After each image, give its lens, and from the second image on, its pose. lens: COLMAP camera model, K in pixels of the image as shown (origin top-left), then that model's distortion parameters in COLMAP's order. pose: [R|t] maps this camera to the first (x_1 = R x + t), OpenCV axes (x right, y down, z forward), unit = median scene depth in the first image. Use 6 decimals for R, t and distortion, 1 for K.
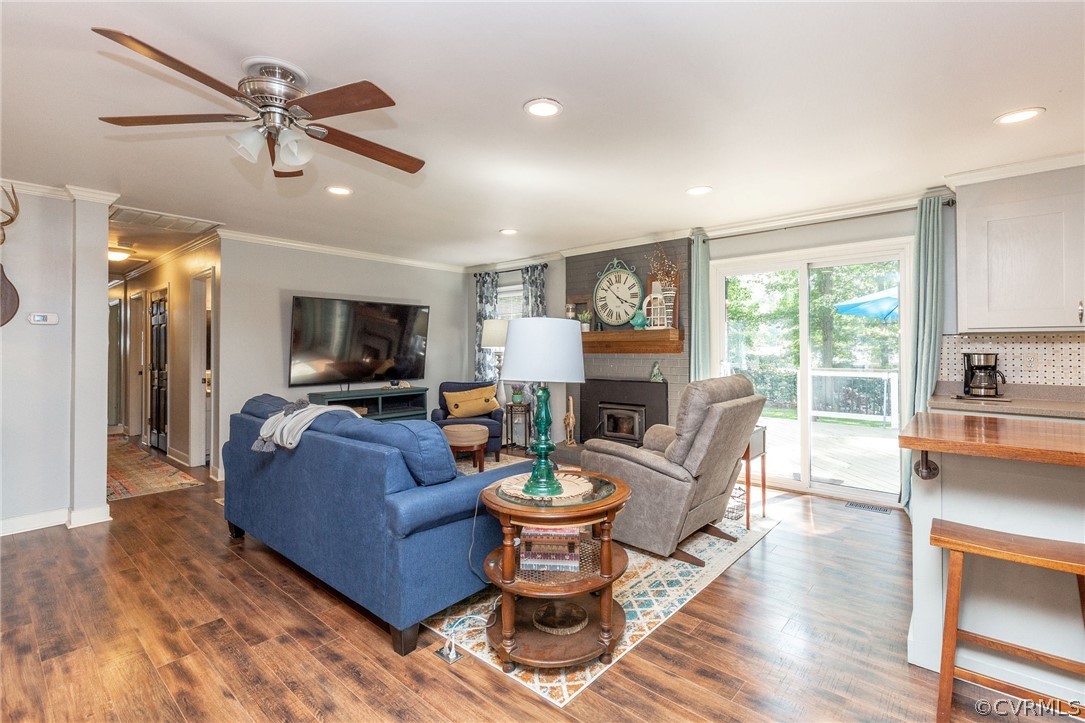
lens RADIAL K [[492.6, 0, 541.7], [0, 492.6, 341.8], [0, 0, 1]] dist [0.011592, 0.000202]
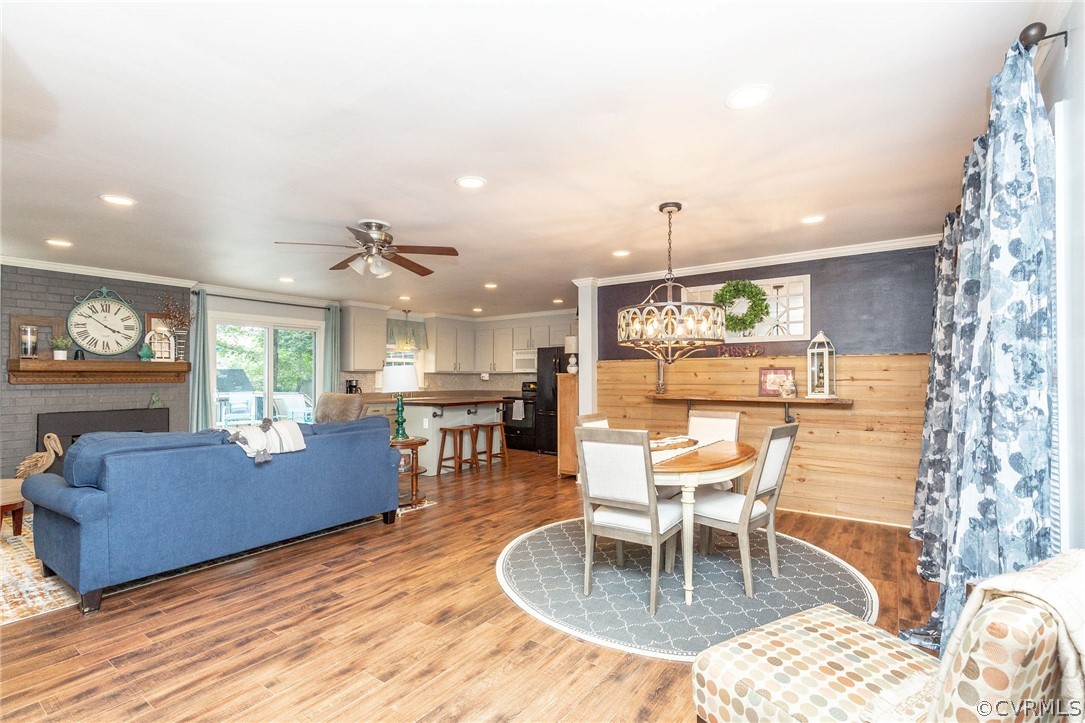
lens RADIAL K [[484.3, 0, 540.4], [0, 484.3, 371.7], [0, 0, 1]] dist [0.012192, 0.000013]
pose [[-0.085985, 0.013620, 0.996203, -1.745048], [-0.009405, 0.999851, -0.014481, 0.012441], [-0.996252, -0.010615, -0.085844, 0.411809]]
